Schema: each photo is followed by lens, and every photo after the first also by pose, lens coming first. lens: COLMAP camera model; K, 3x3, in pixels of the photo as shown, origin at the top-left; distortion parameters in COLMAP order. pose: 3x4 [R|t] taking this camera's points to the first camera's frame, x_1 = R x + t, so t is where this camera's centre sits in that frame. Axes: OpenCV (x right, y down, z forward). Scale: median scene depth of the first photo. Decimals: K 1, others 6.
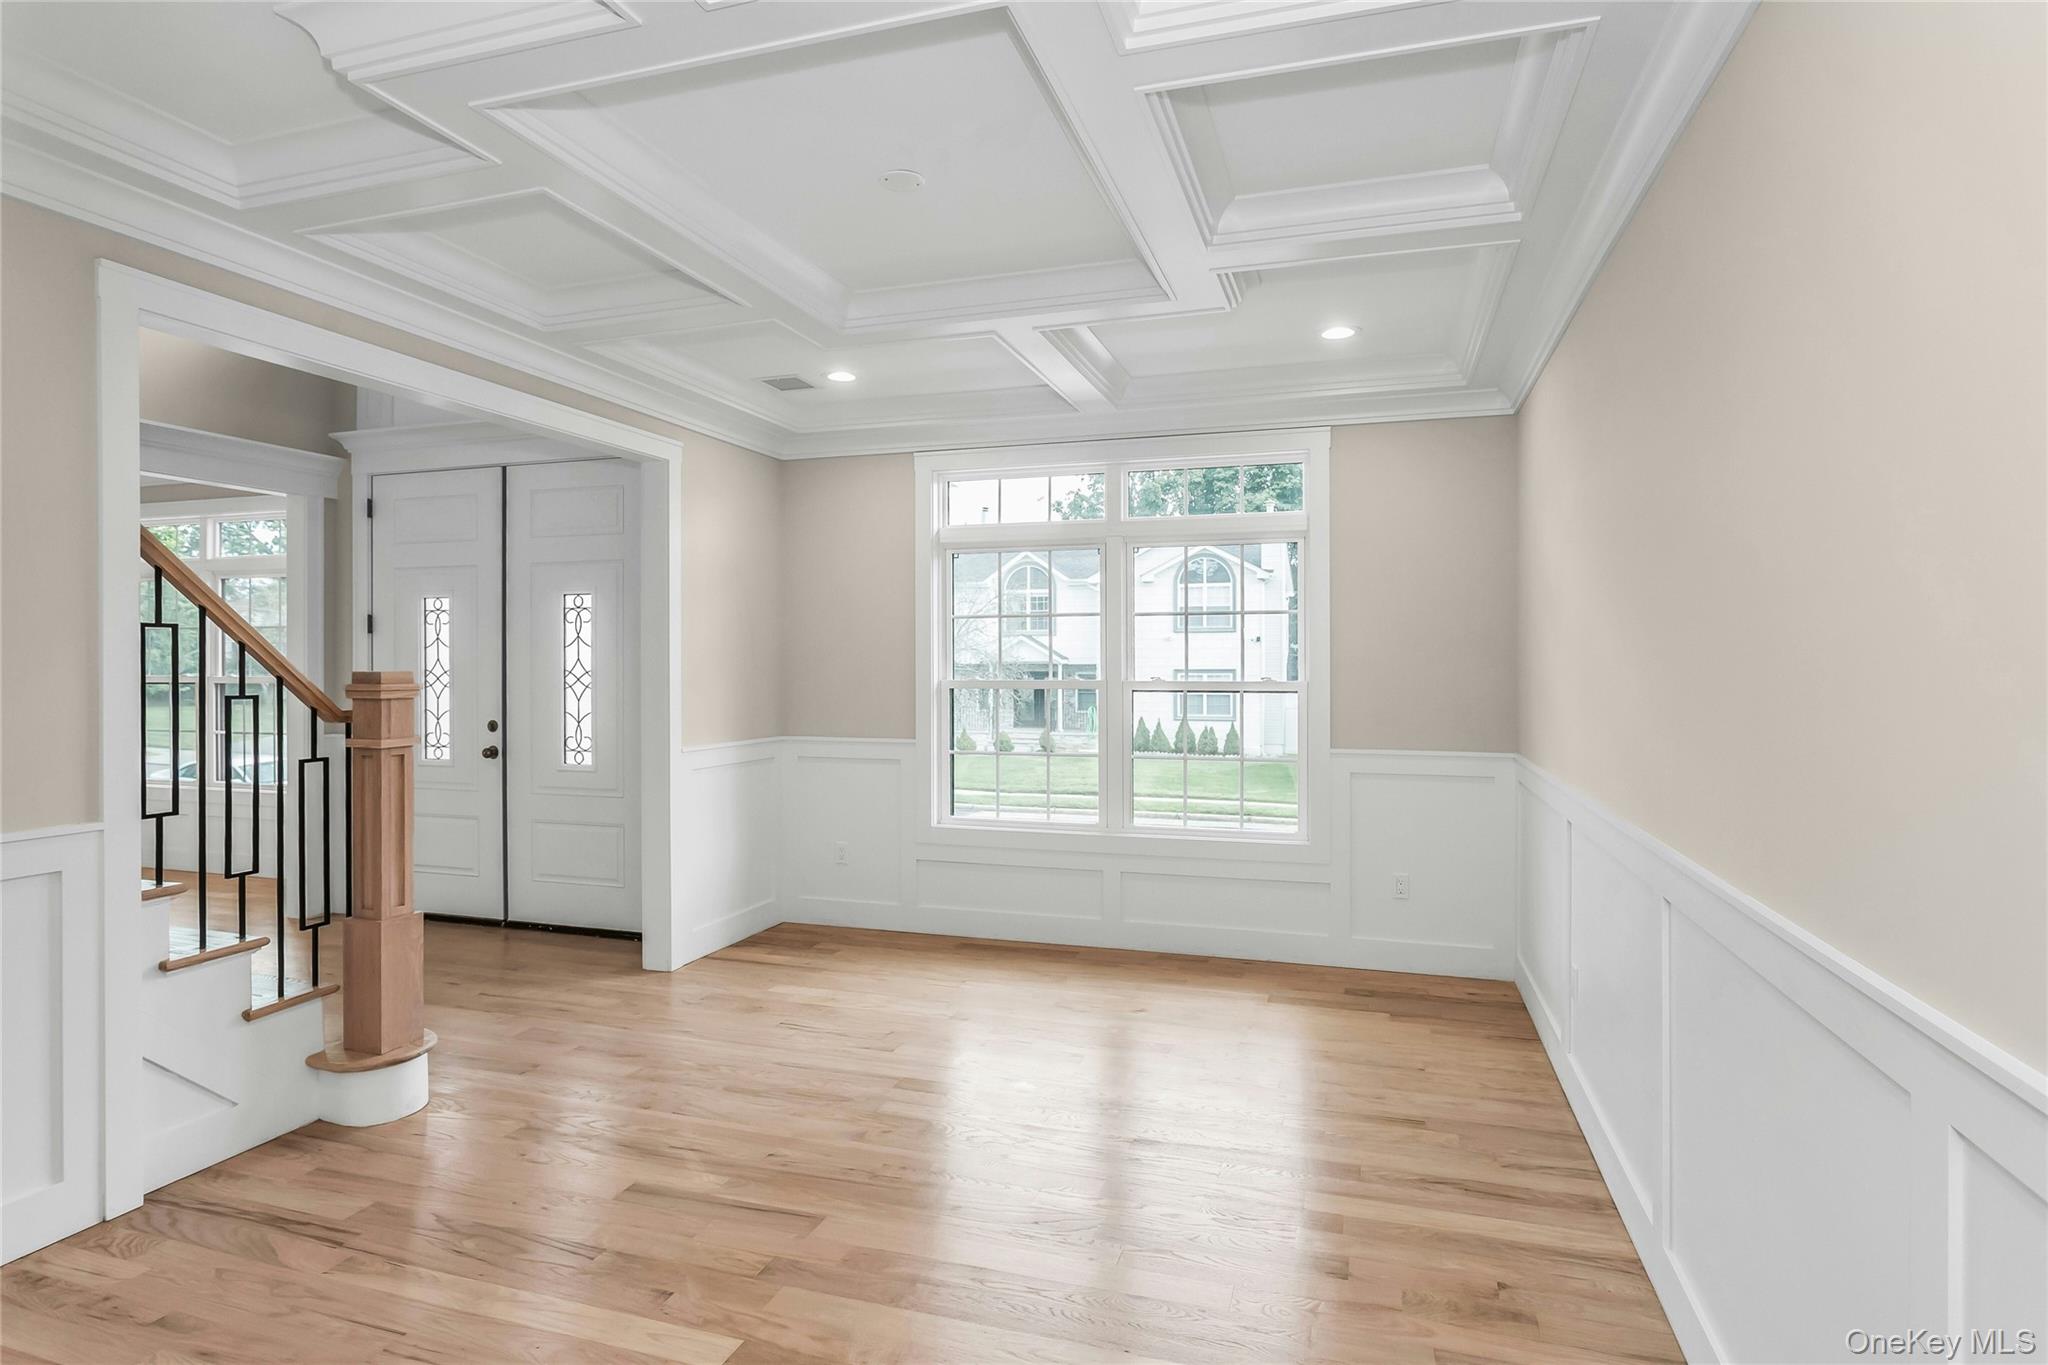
lens RADIAL K [[1074.6, 0, 1017.3], [0, 1074.6, 650.4], [0, 0, 1]] dist [0.002011, 0.001212]
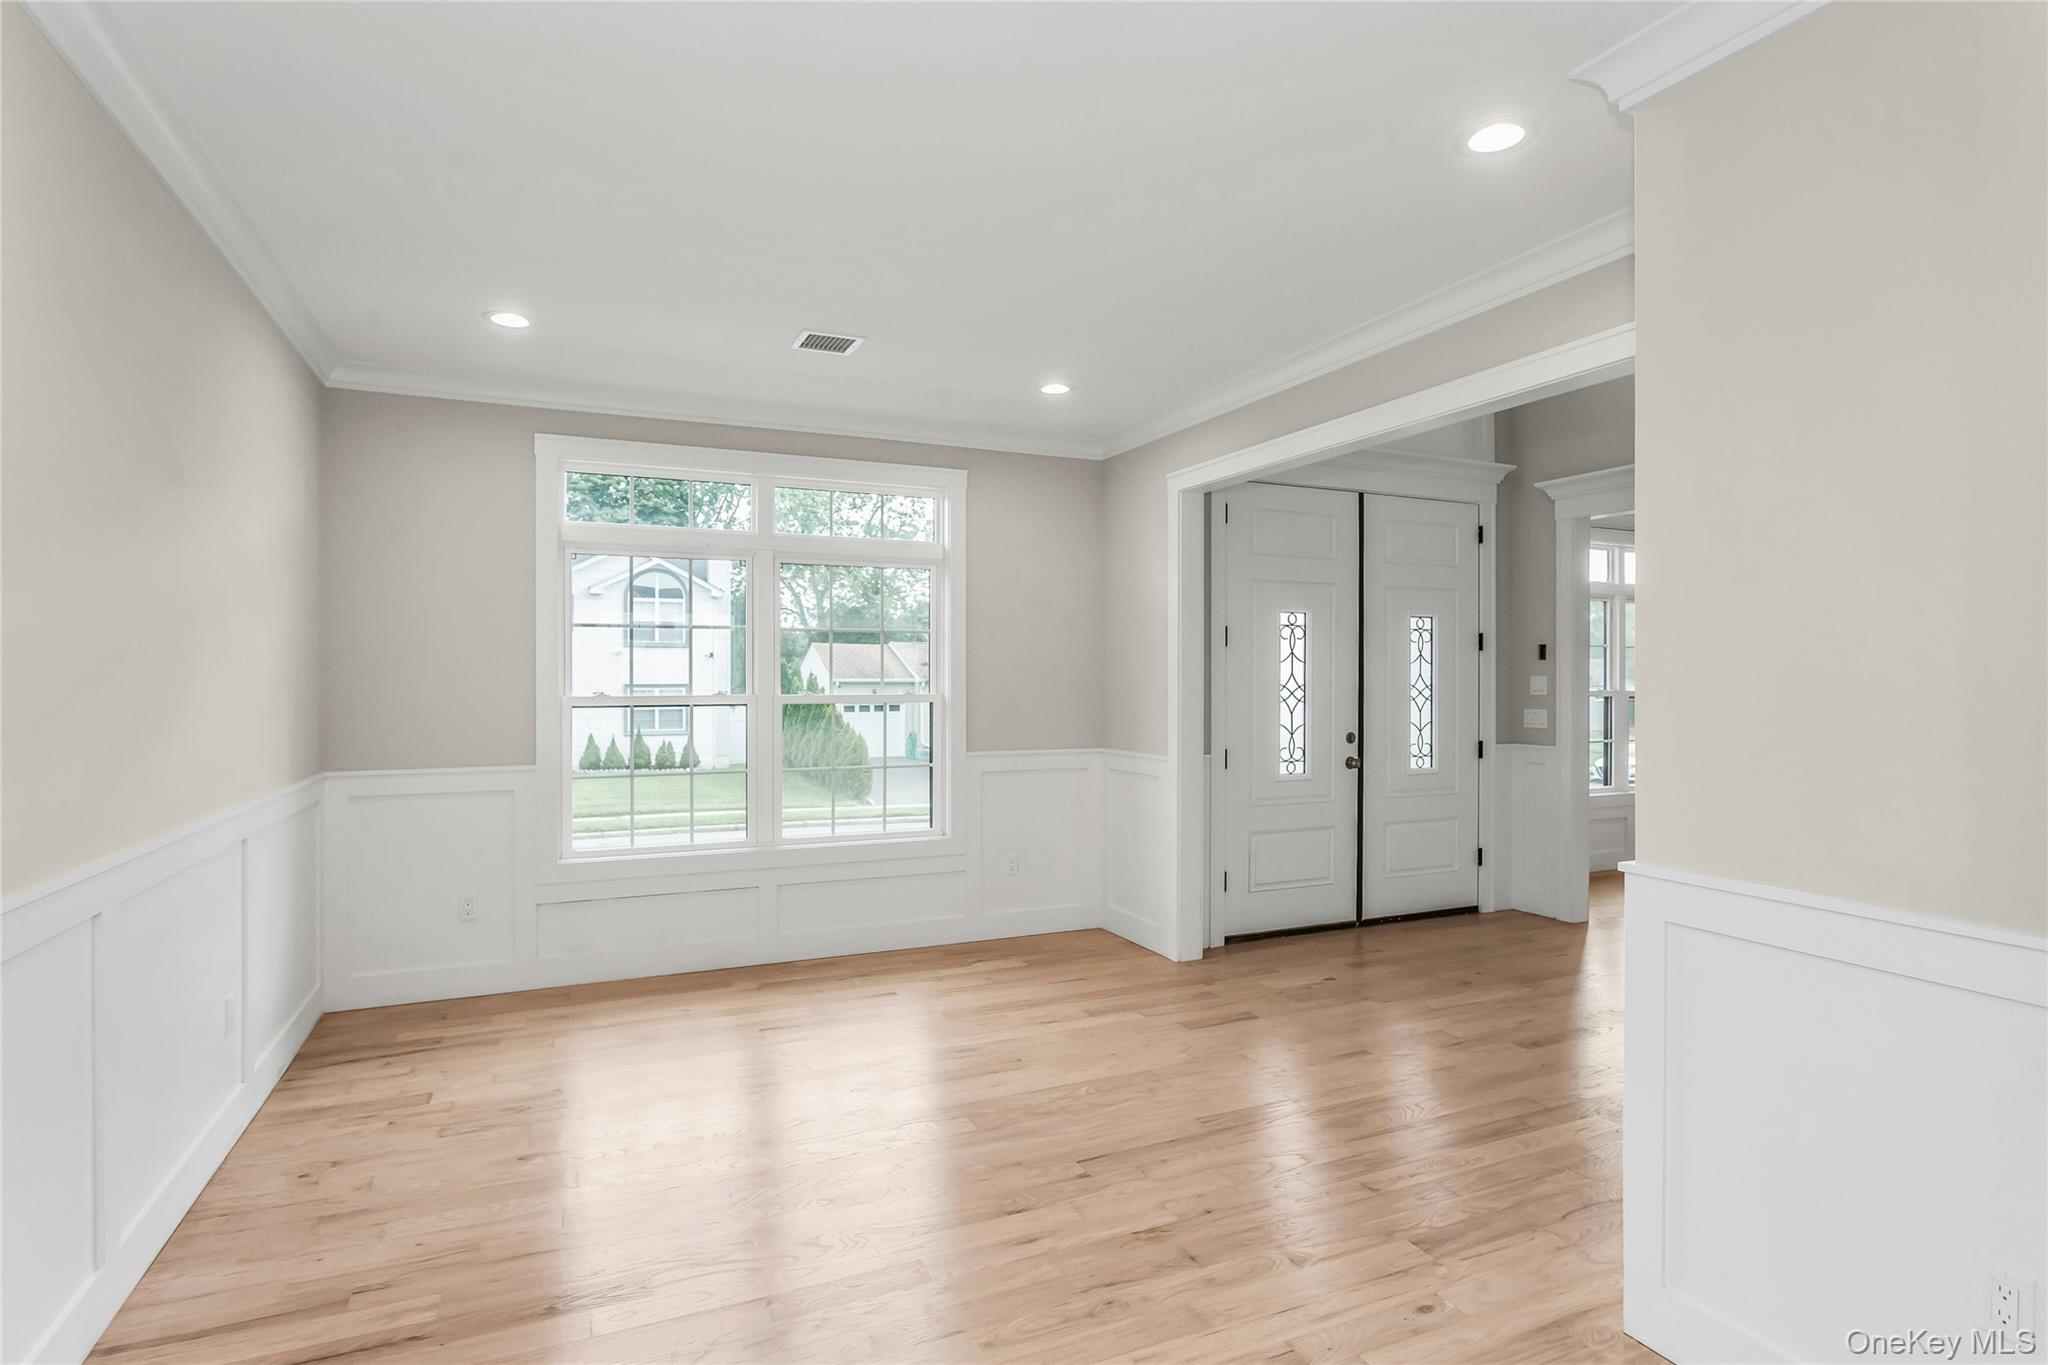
lens RADIAL K [[1018.2, 0, 1024.0], [0, 1018.2, 682.5], [0, 0, 1]] dist [0.001379, 0.000212]
pose [[0.733261, -0.001729, 0.679946, -0.354453], [-0.009186, 0.999880, 0.012449, 0.001756], [-0.679886, -0.015374, 0.733157, 0.124170]]
